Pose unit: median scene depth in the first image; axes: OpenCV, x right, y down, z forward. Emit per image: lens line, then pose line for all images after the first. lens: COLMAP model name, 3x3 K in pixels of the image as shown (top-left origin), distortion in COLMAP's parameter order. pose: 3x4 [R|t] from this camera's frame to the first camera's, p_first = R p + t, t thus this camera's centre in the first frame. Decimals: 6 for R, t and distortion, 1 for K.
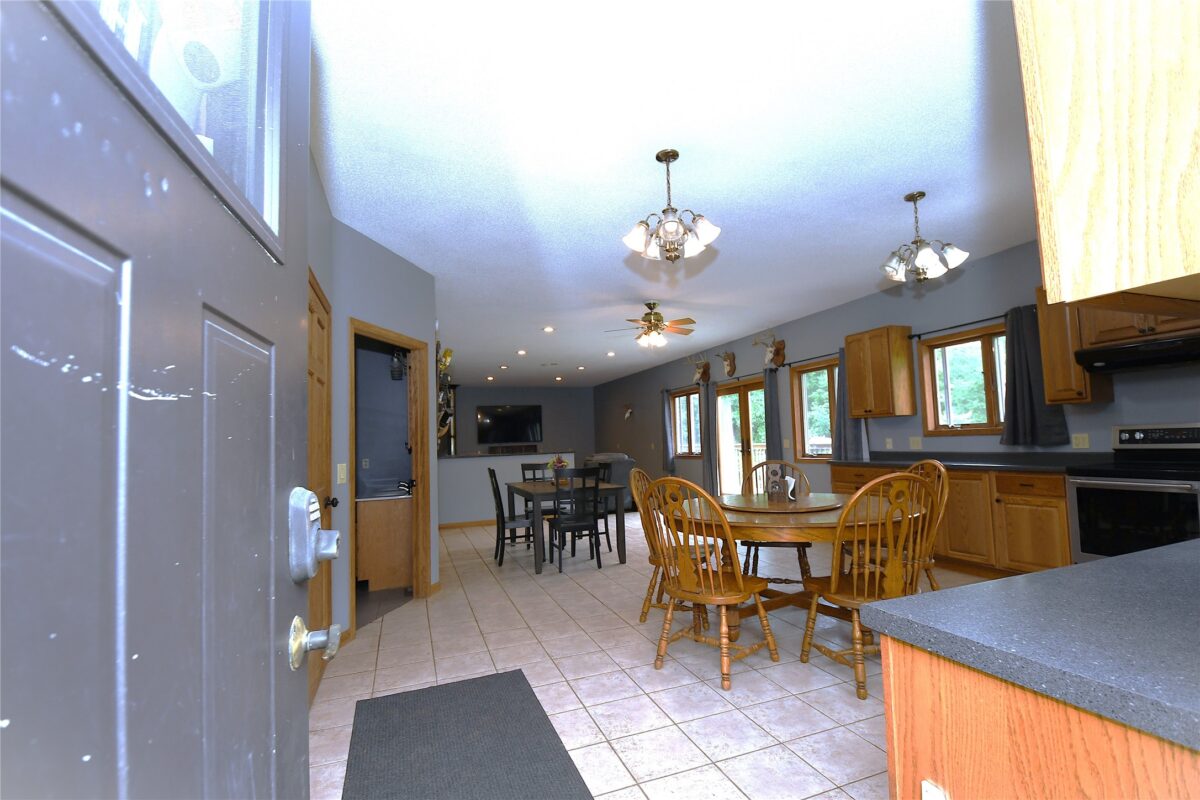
lens RADIAL K [[544.8, 0, 614.0], [0, 544.8, 406.4], [0, 0, 1]] dist [0.014734, -0.023589]
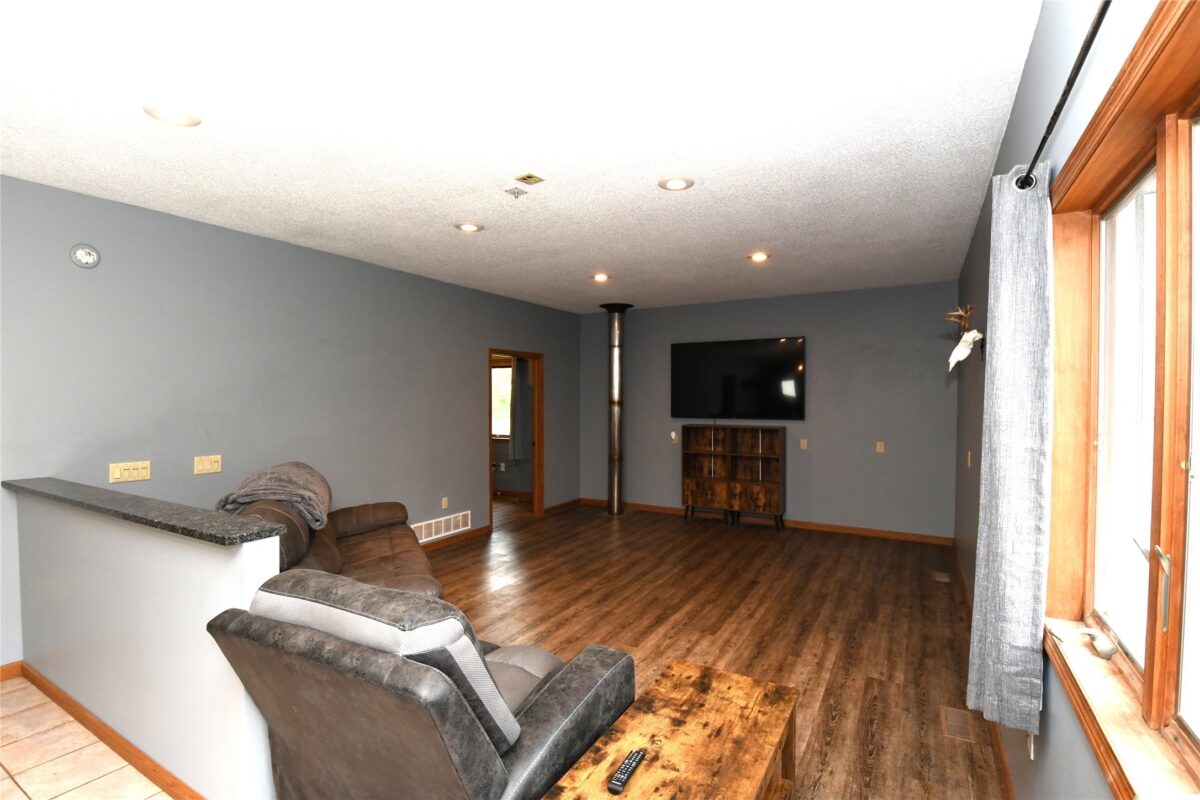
lens RADIAL K [[549.9, 0, 614.2], [0, 549.9, 405.7], [0, 0, 1]] dist [0.013719, -0.024318]
pose [[0.643033, 0.048690, -0.764289, 0.253122], [0.023196, 0.996281, 0.082986, 0.031400], [0.765487, -0.071091, 0.639512, 1.462090]]
